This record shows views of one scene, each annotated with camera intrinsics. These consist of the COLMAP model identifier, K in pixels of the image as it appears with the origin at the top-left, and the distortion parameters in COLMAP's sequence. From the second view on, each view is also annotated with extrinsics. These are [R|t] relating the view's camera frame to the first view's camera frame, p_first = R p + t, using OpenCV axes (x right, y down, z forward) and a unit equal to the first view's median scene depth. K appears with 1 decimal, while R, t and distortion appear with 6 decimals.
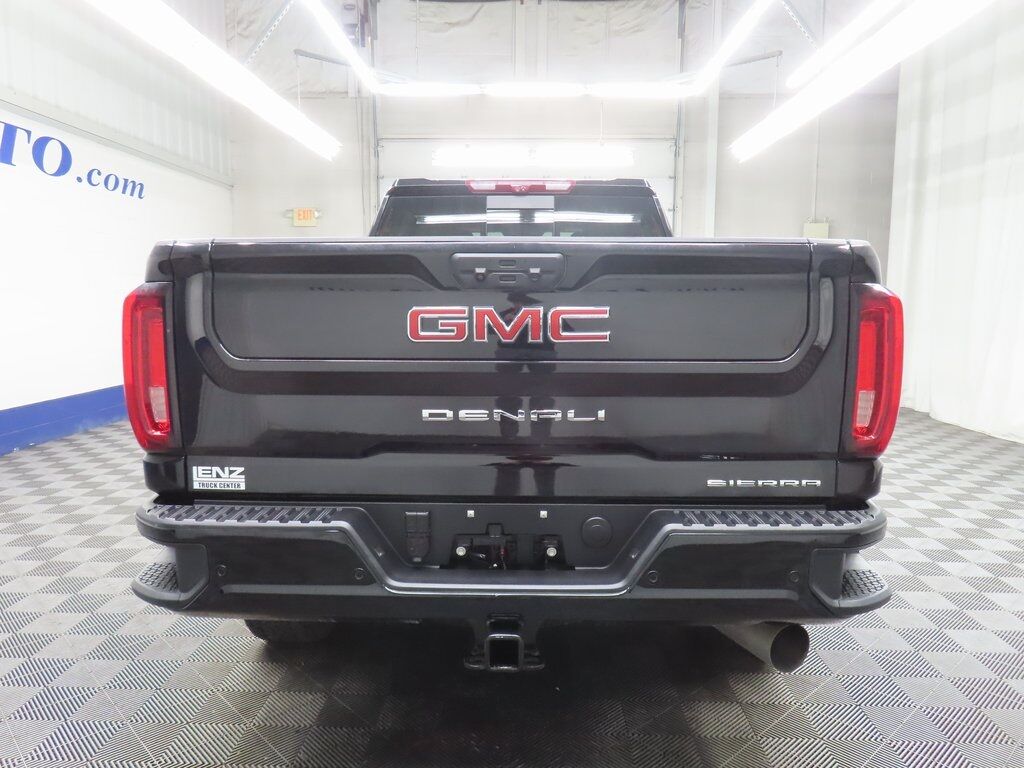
lens RADIAL K [[735.2, 0, 515.1], [0, 735.2, 382.6], [0, 0, 1]] dist [-0.014505, 0.004849]
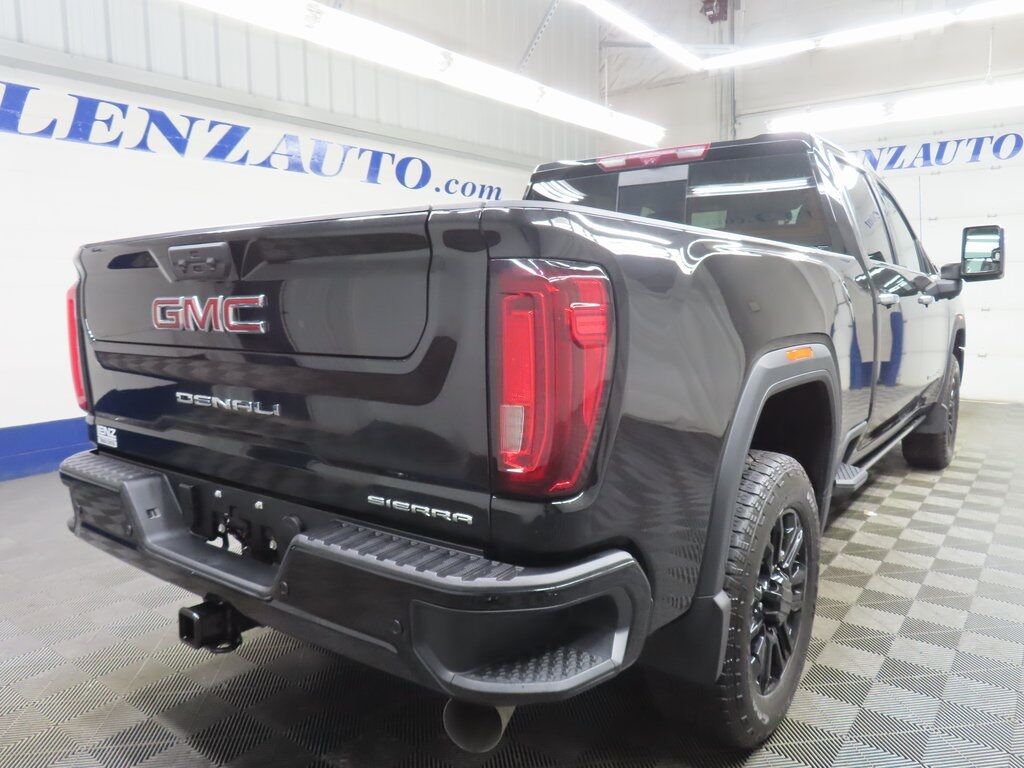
lens RADIAL K [[735.2, 0, 514.9], [0, 735.2, 385.8], [0, 0, 1]] dist [-0.014505, 0.004849]
pose [[0.813401, 0.061046, -0.578491, 0.219468], [-0.048813, 0.998134, 0.036695, -0.008697], [0.579652, -0.001609, 0.814863, 0.097102]]
